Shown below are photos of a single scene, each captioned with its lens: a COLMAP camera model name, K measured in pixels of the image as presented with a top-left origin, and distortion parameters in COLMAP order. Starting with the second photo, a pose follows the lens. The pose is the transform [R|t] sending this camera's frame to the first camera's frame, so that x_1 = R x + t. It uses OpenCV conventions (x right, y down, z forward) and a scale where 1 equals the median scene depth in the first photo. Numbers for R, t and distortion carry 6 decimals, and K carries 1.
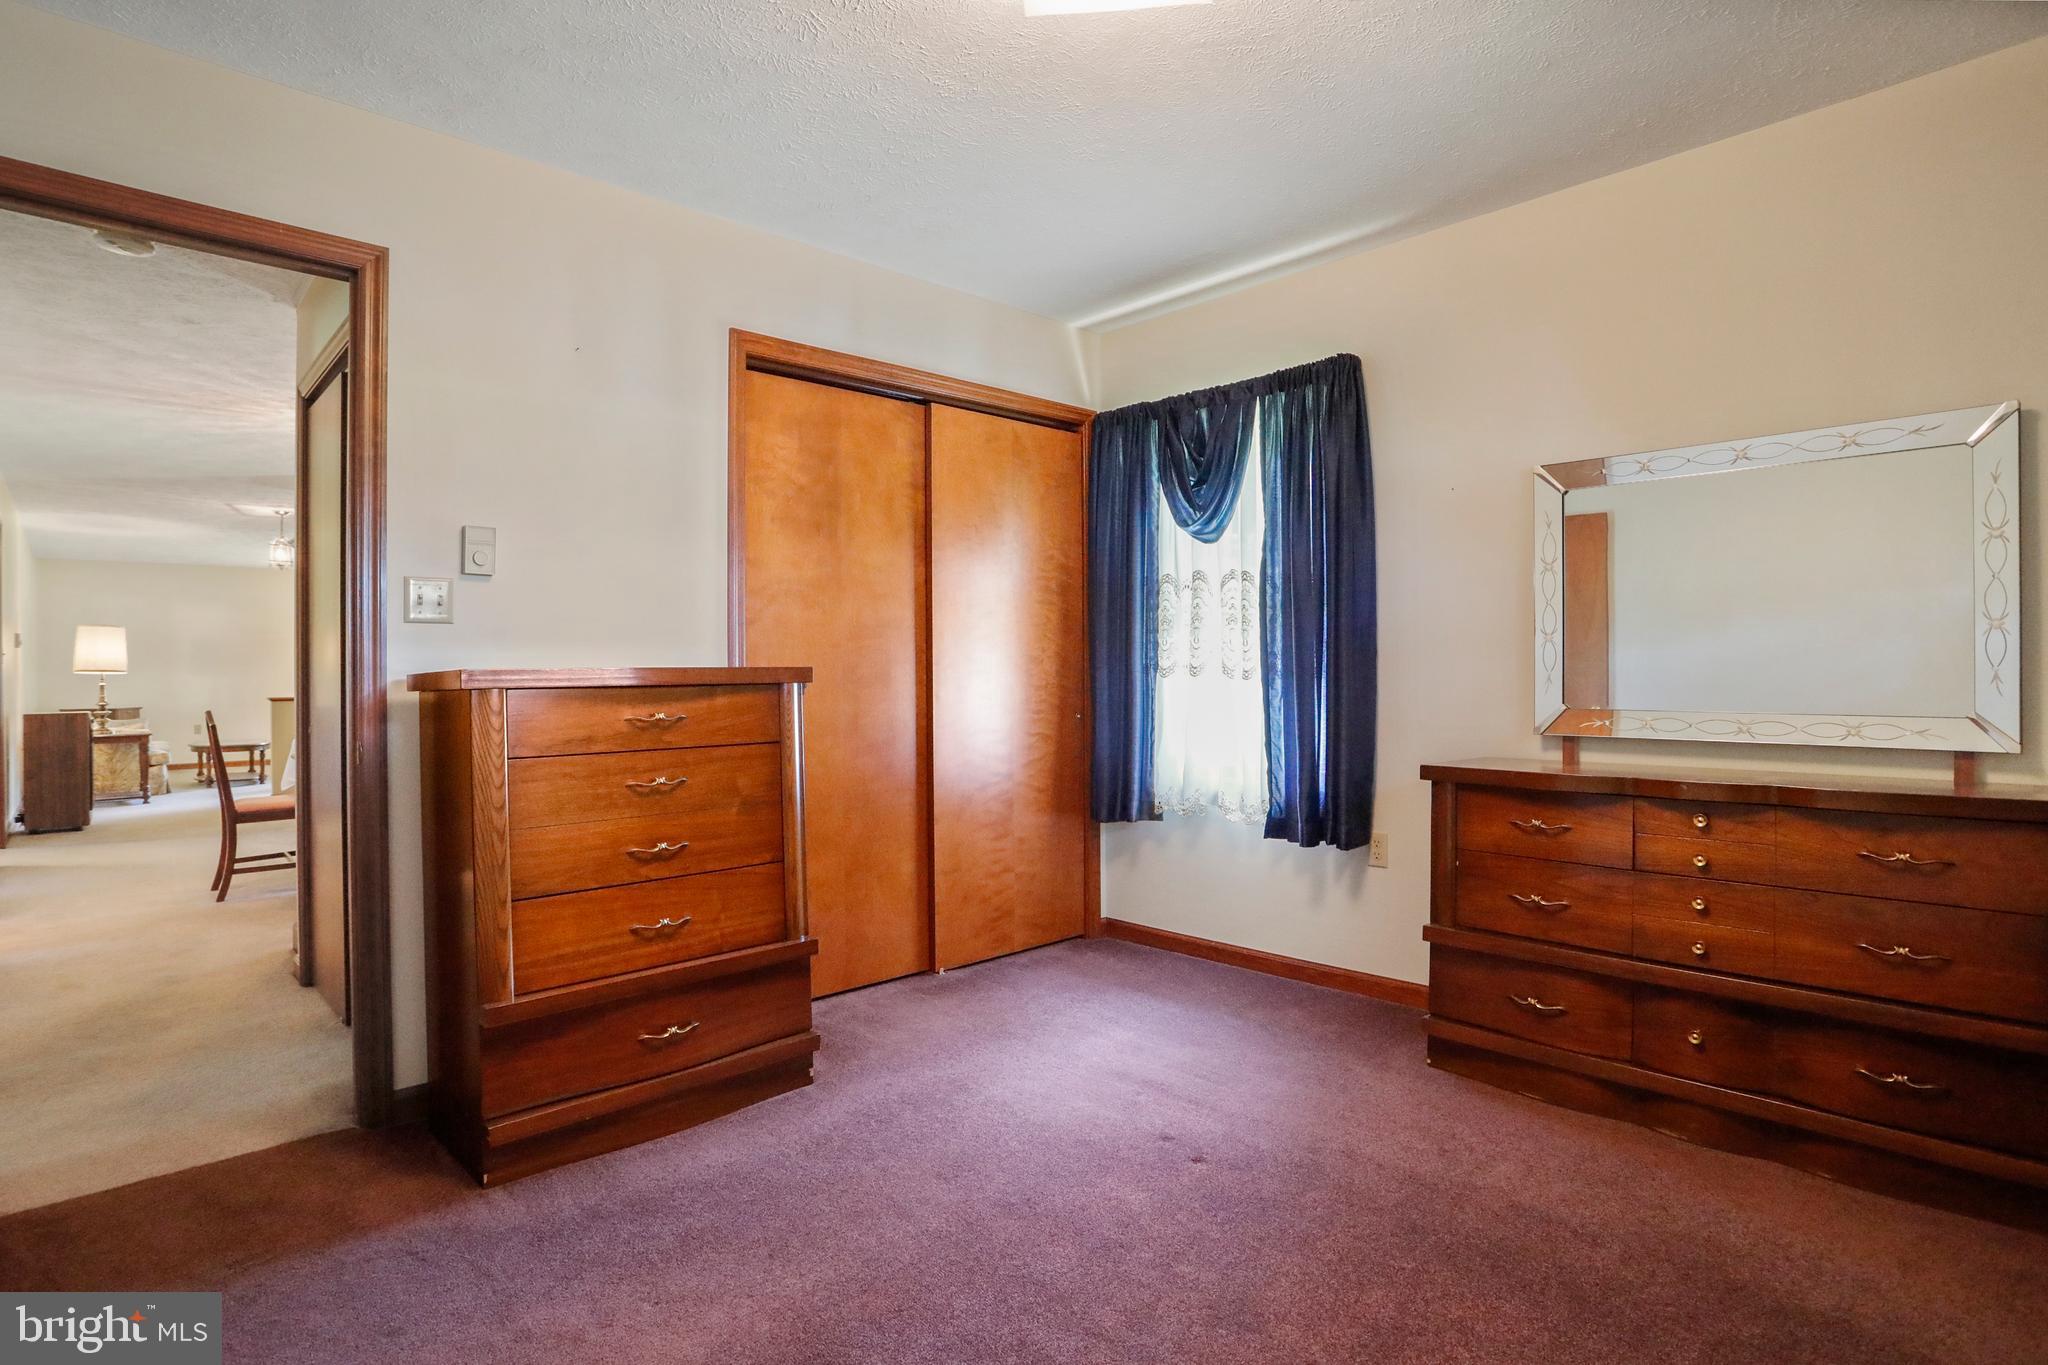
lens RADIAL K [[1070.1, 0, 1024.0], [0, 1070.1, 682.5], [0, 0, 1]] dist [-0.001216, 0.000230]
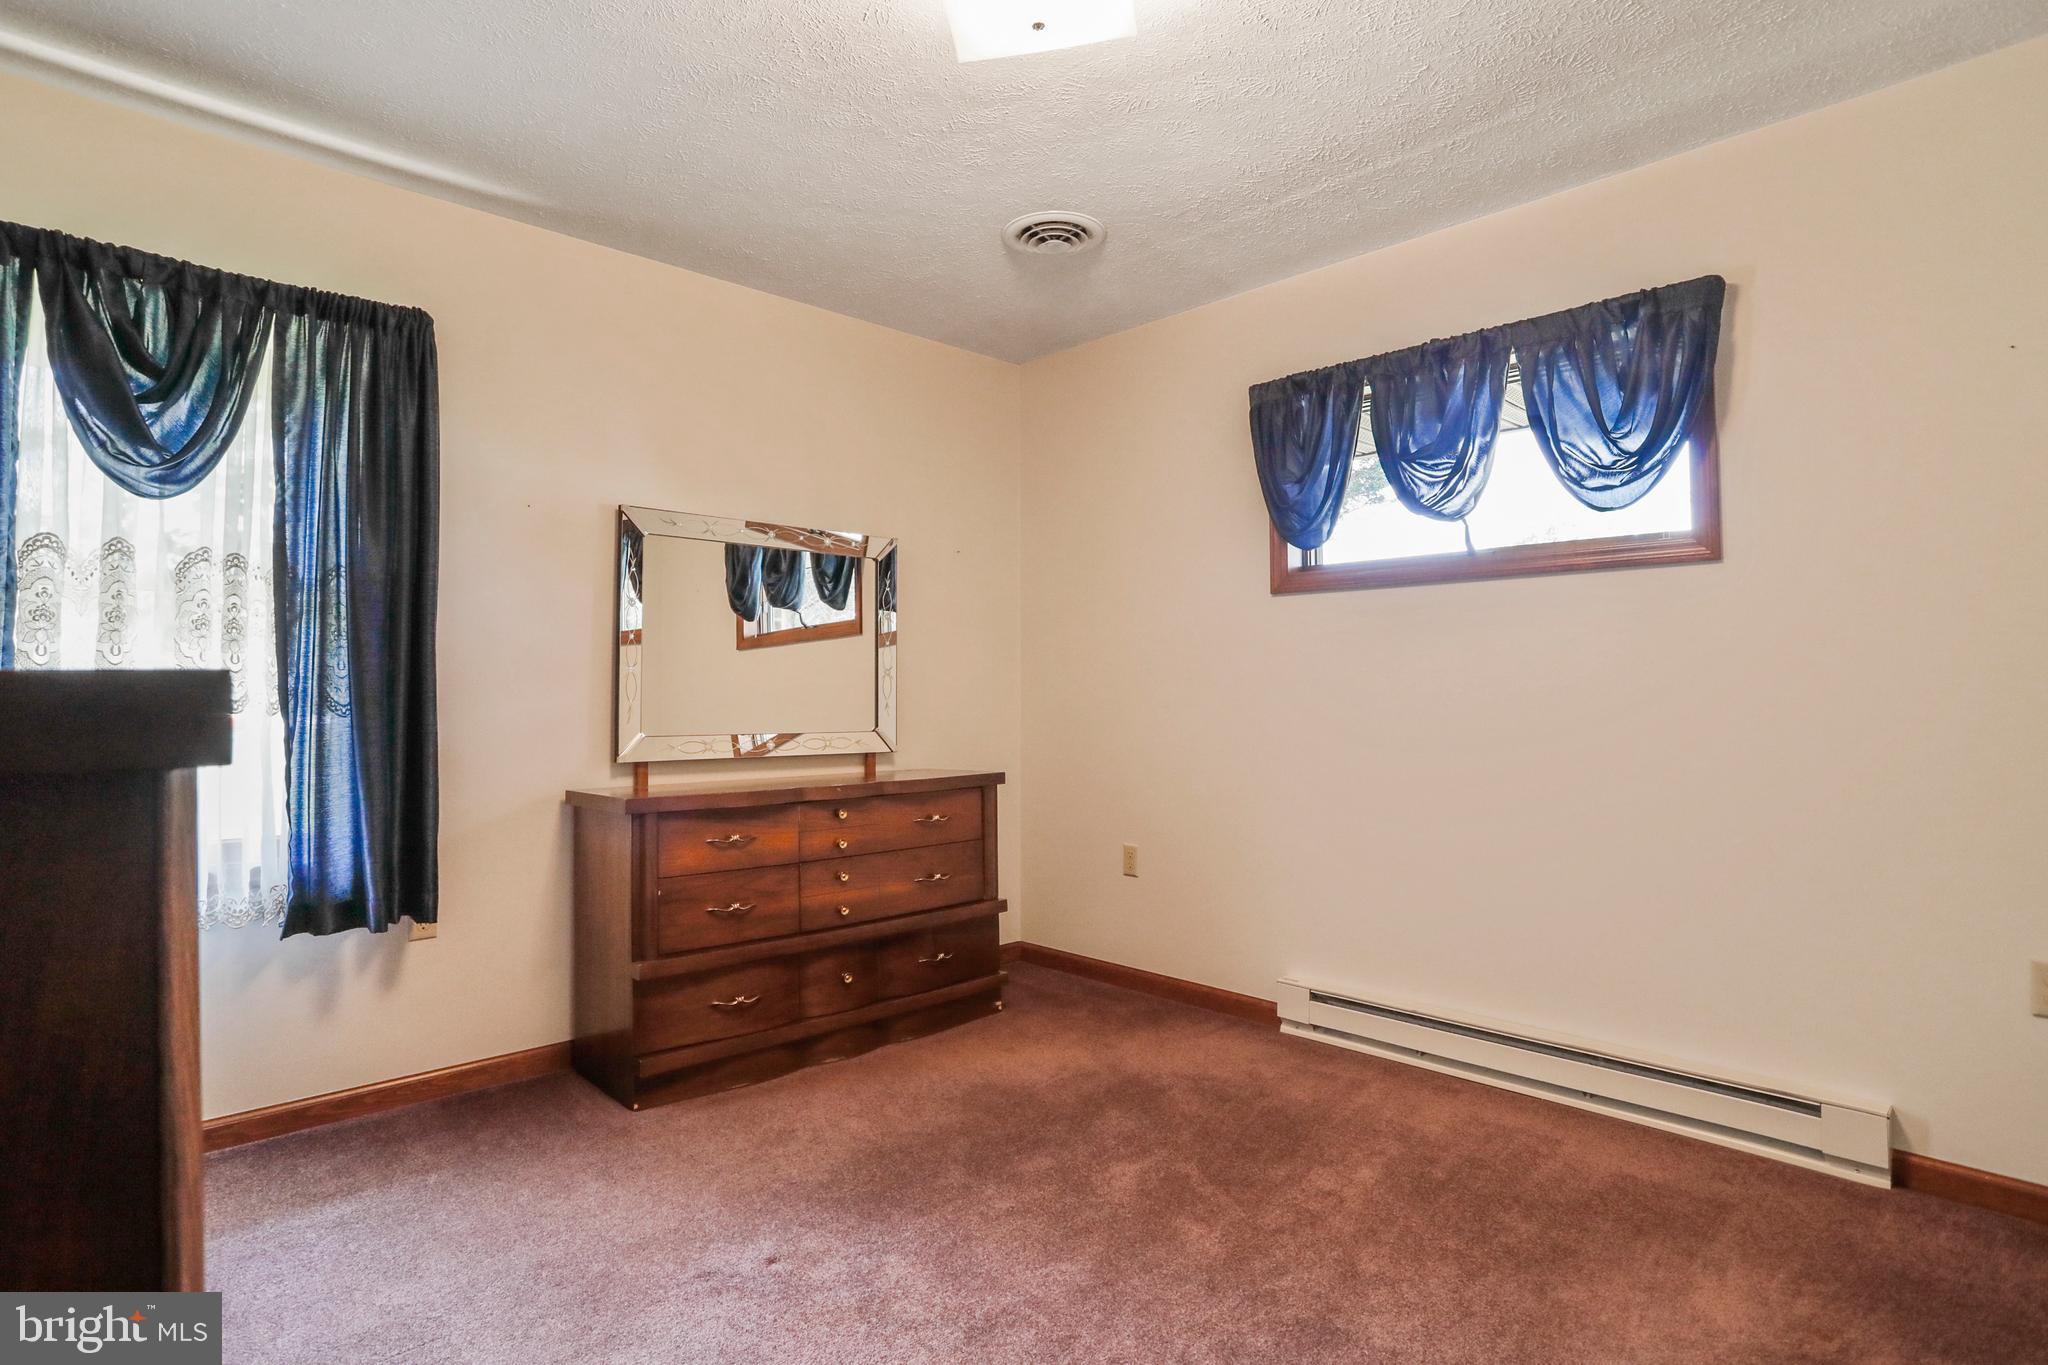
lens RADIAL K [[1070.1, 0, 1024.0], [0, 1070.1, 682.5], [0, 0, 1]] dist [-0.001216, 0.000230]
pose [[0.029489, 0.018410, 0.999396, -0.596767], [0.010584, 0.999769, -0.018730, -0.006157], [-0.999509, 0.011130, 0.029287, 0.632883]]
